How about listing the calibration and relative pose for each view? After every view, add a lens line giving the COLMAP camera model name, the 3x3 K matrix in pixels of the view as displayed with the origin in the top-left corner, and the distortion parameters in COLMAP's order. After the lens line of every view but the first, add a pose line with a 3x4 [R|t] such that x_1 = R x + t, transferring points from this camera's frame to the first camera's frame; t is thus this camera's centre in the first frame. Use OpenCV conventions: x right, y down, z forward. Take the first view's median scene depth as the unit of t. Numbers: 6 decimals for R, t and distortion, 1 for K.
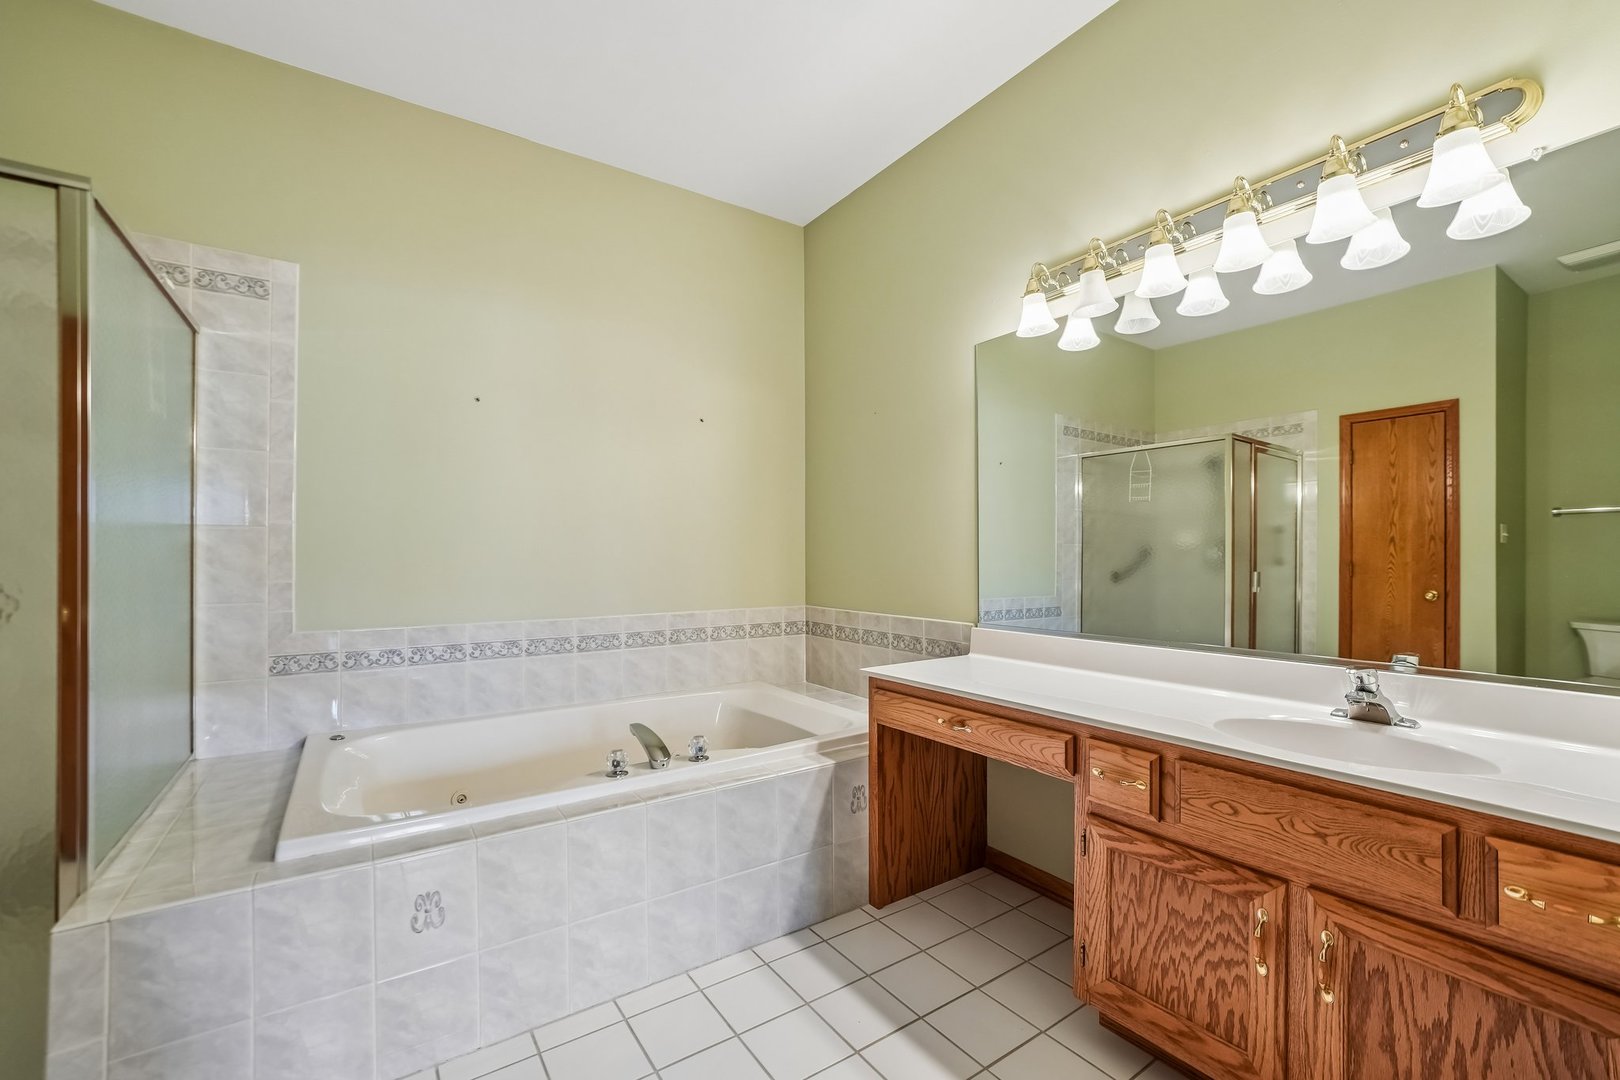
lens RADIAL K [[674.5, 0, 810.6], [0, 674.5, 557.5], [0, 0, 1]] dist [-0.021735, 0.006865]
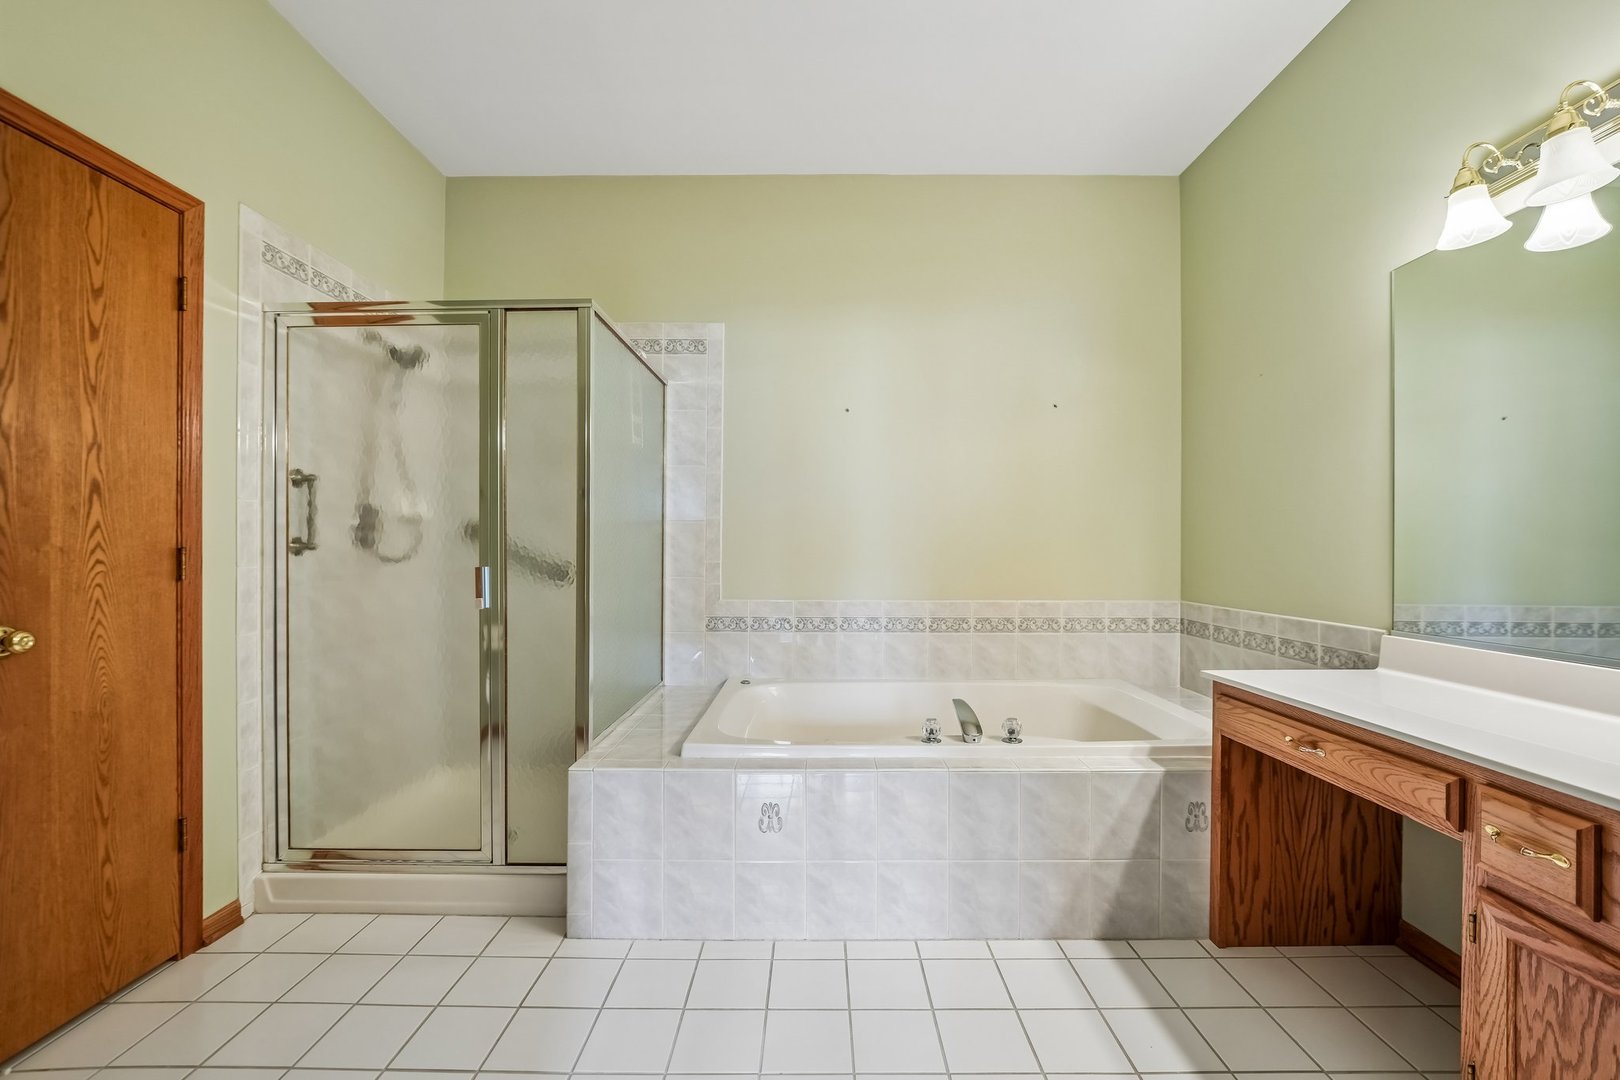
lens RADIAL K [[674.5, 0, 810.6], [0, 674.5, 557.5], [0, 0, 1]] dist [-0.021735, 0.006865]
pose [[0.824024, 0.011897, -0.566430, 0.149561], [-0.006924, 0.999916, 0.010928, 0.012064], [0.566513, -0.005083, 0.824037, -0.010807]]
